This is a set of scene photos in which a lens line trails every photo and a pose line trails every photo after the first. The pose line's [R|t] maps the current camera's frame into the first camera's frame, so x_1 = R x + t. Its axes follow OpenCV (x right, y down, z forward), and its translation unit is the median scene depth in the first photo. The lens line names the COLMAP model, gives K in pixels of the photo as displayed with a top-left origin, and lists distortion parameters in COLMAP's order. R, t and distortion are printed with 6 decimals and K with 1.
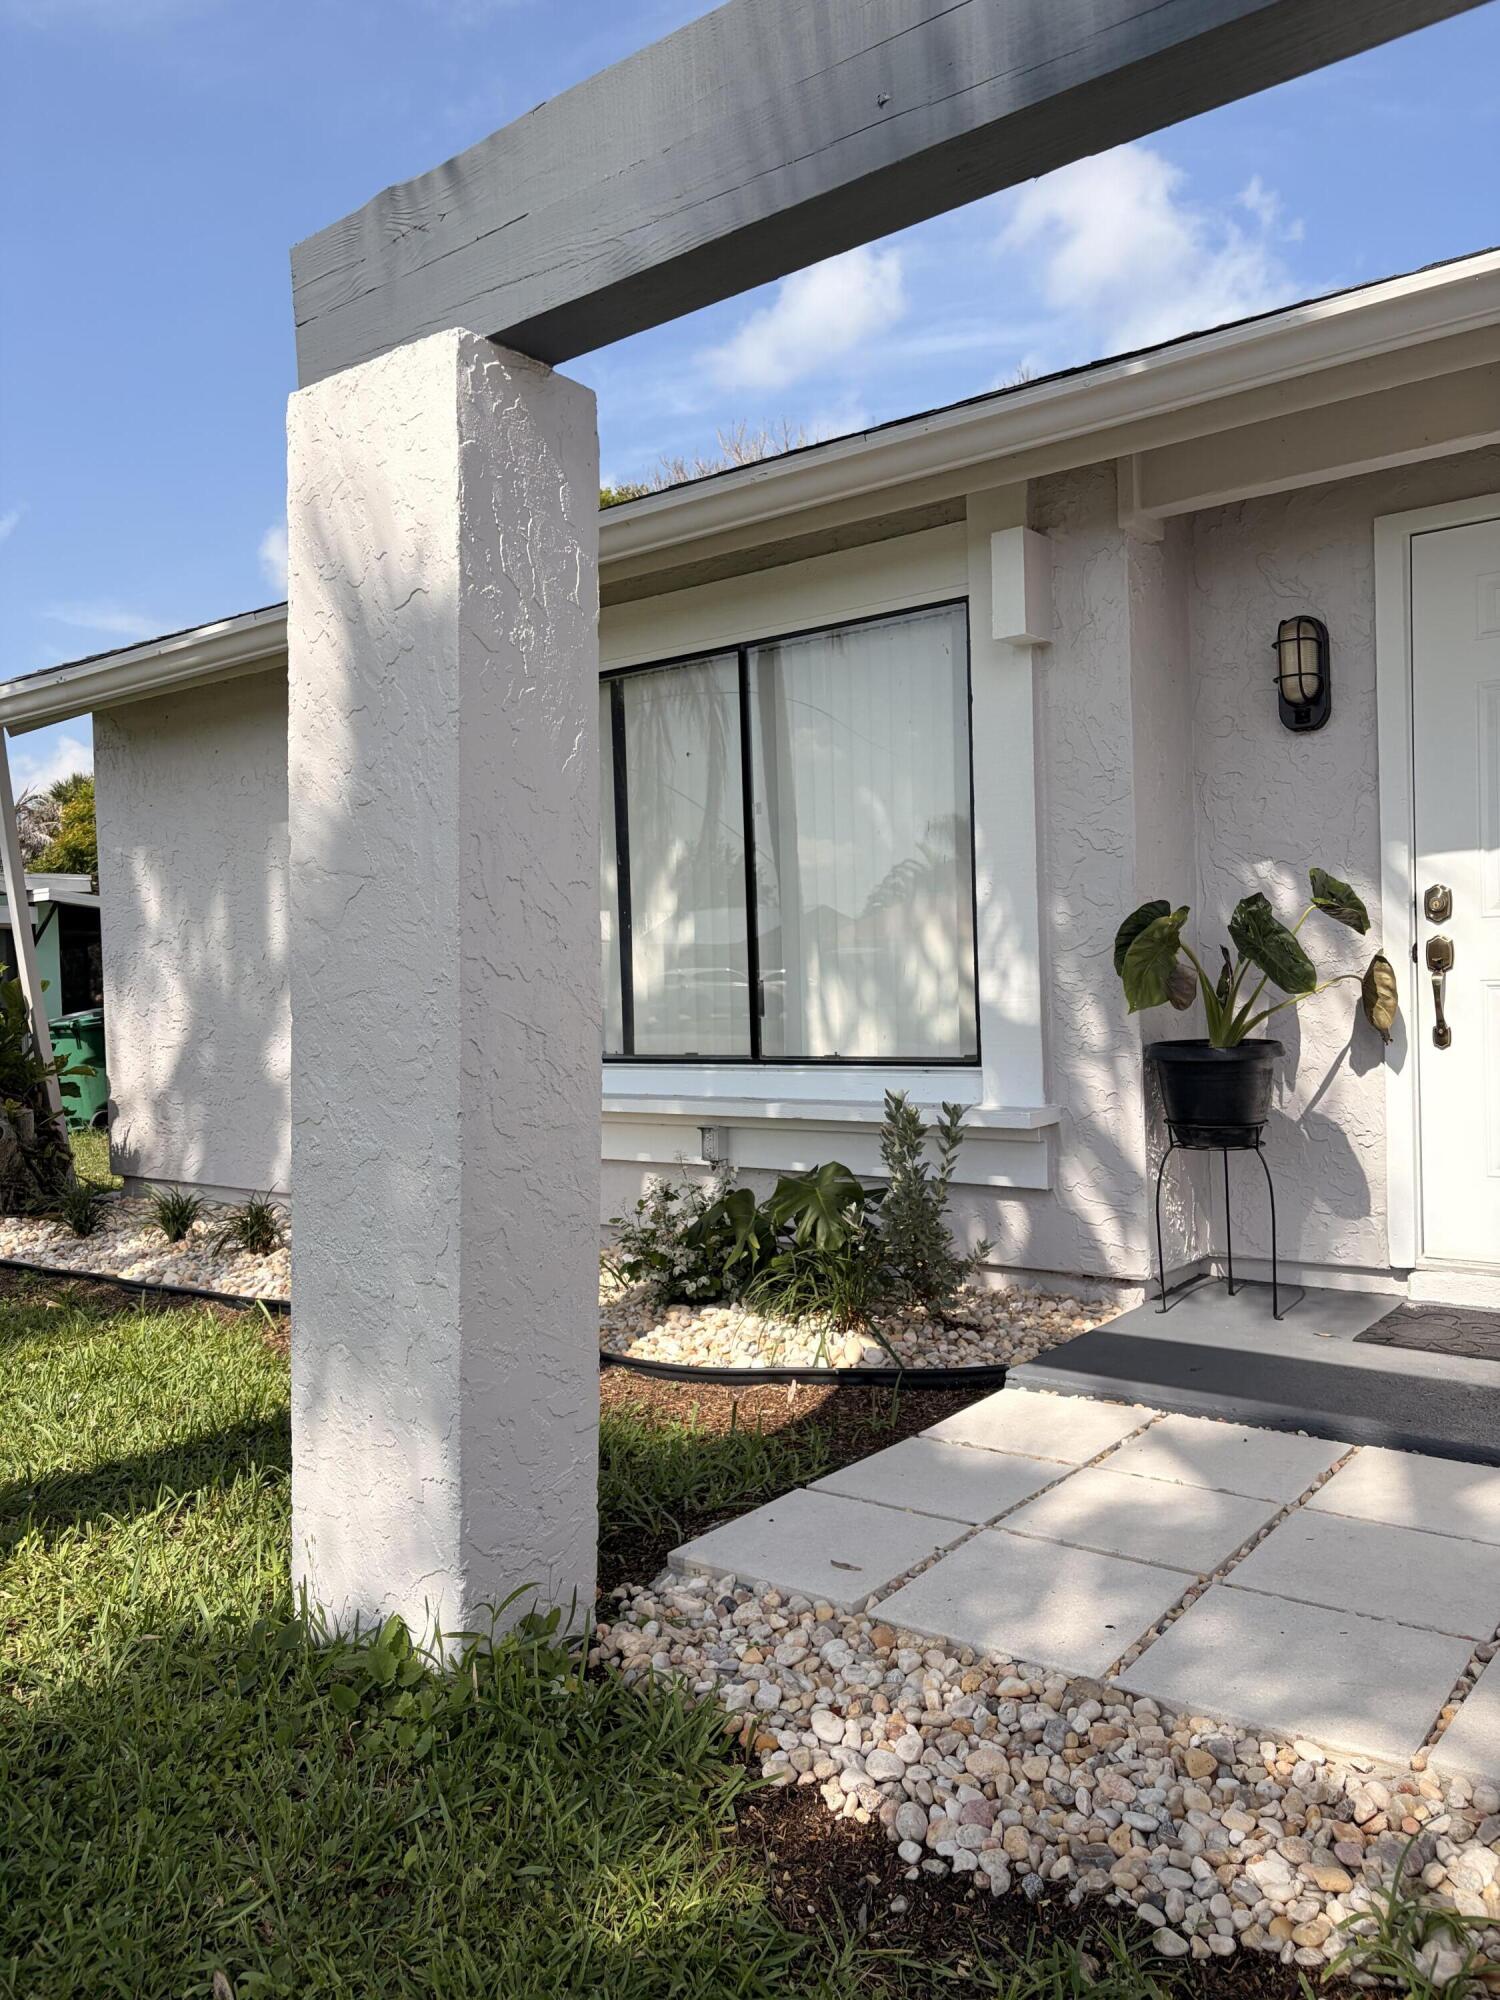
lens RADIAL K [[1511.5, 0, 752.9], [0, 1511.5, 989.1], [0, 0, 1]] dist [0.027355, -0.038463]
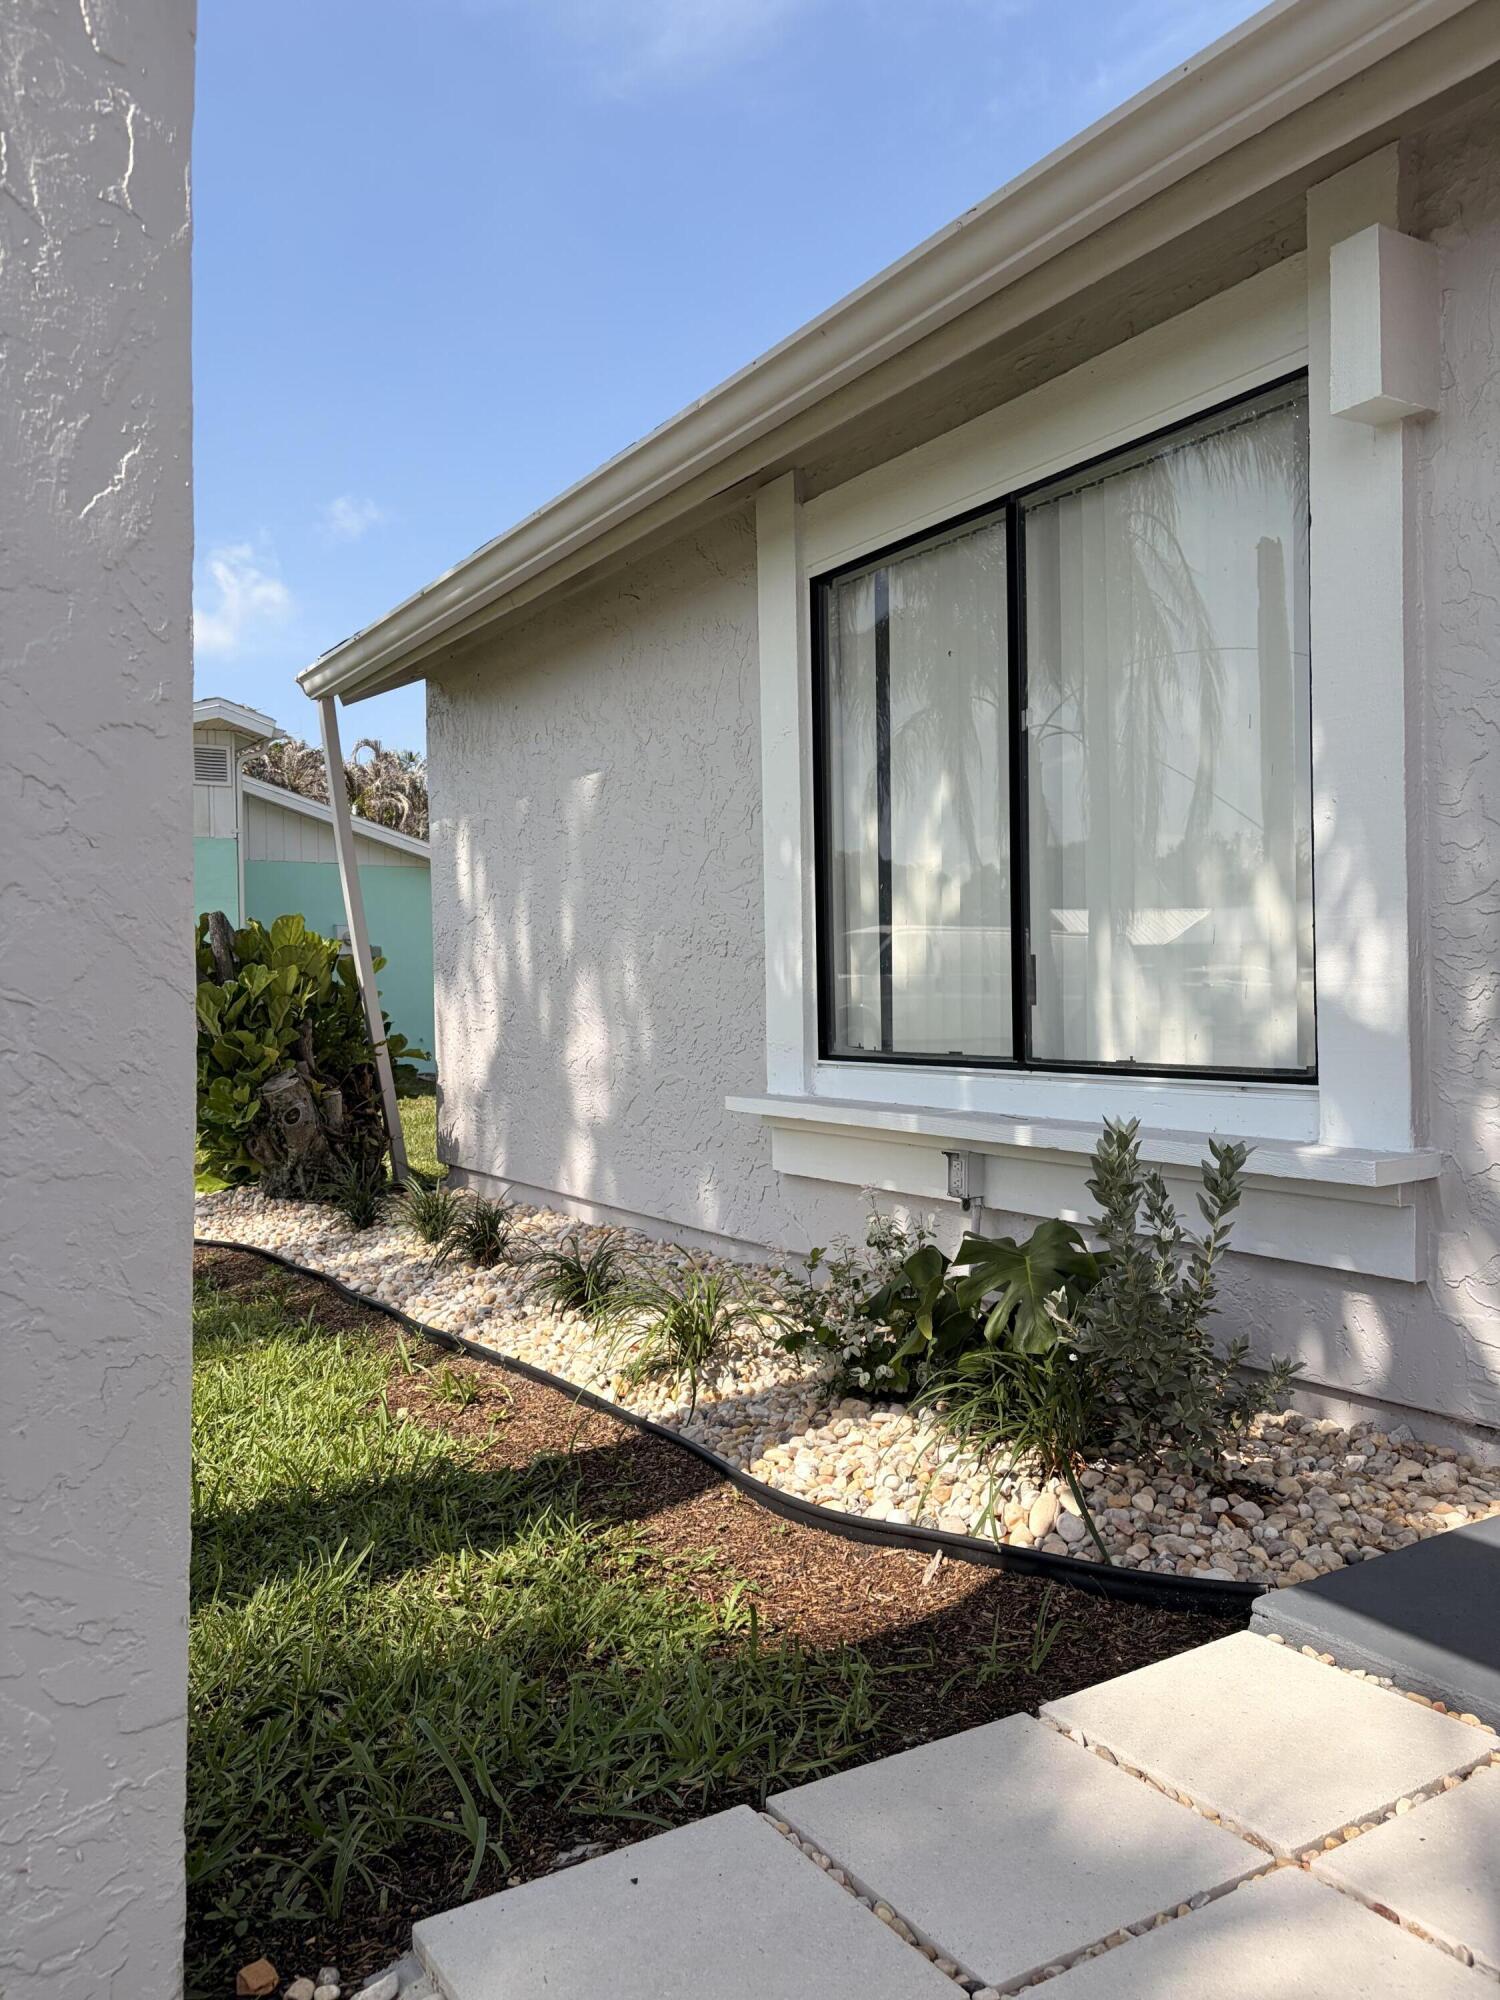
lens RADIAL K [[1511.5, 0, 741.4], [0, 1511.5, 1002.4], [0, 0, 1]] dist [0.027355, -0.038463]
pose [[0.935498, 0.017099, -0.352917, 0.156531], [-0.012847, 0.999814, 0.014389, 0.009753], [0.353097, -0.008927, 0.935544, 0.314970]]
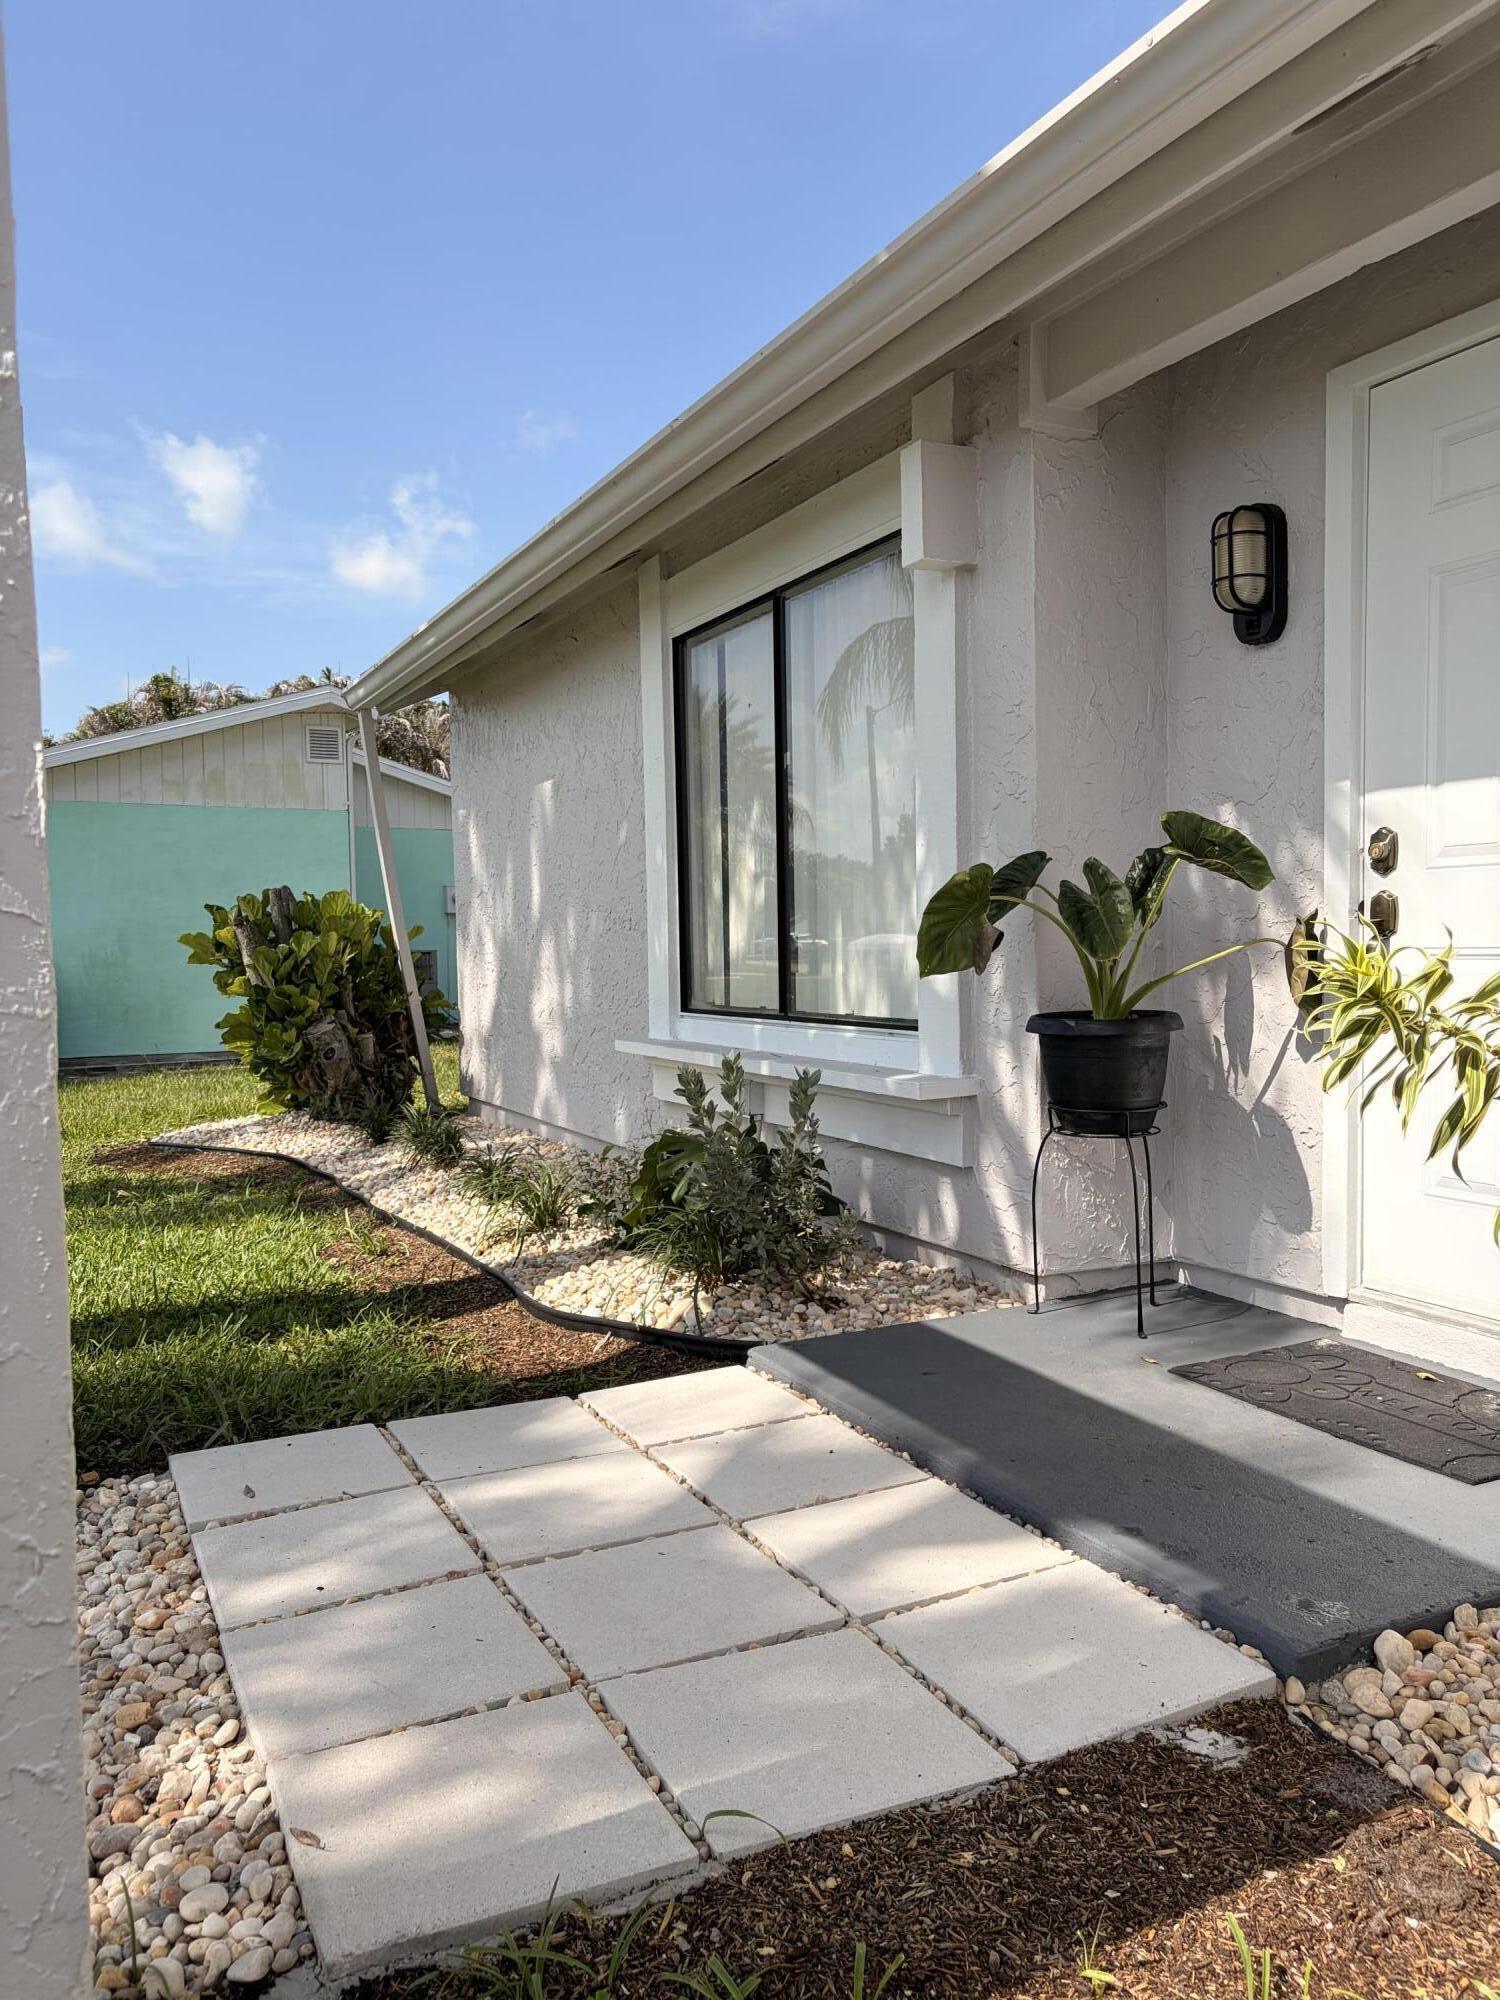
lens RADIAL K [[1511.5, 0, 758.4], [0, 1511.5, 1001.0], [0, 0, 1]] dist [0.027355, -0.038463]
pose [[0.897774, 0.033083, -0.439213, 0.493853], [-0.013602, 0.998782, 0.047426, -0.010699], [0.440247, -0.036604, 0.897130, 0.128762]]
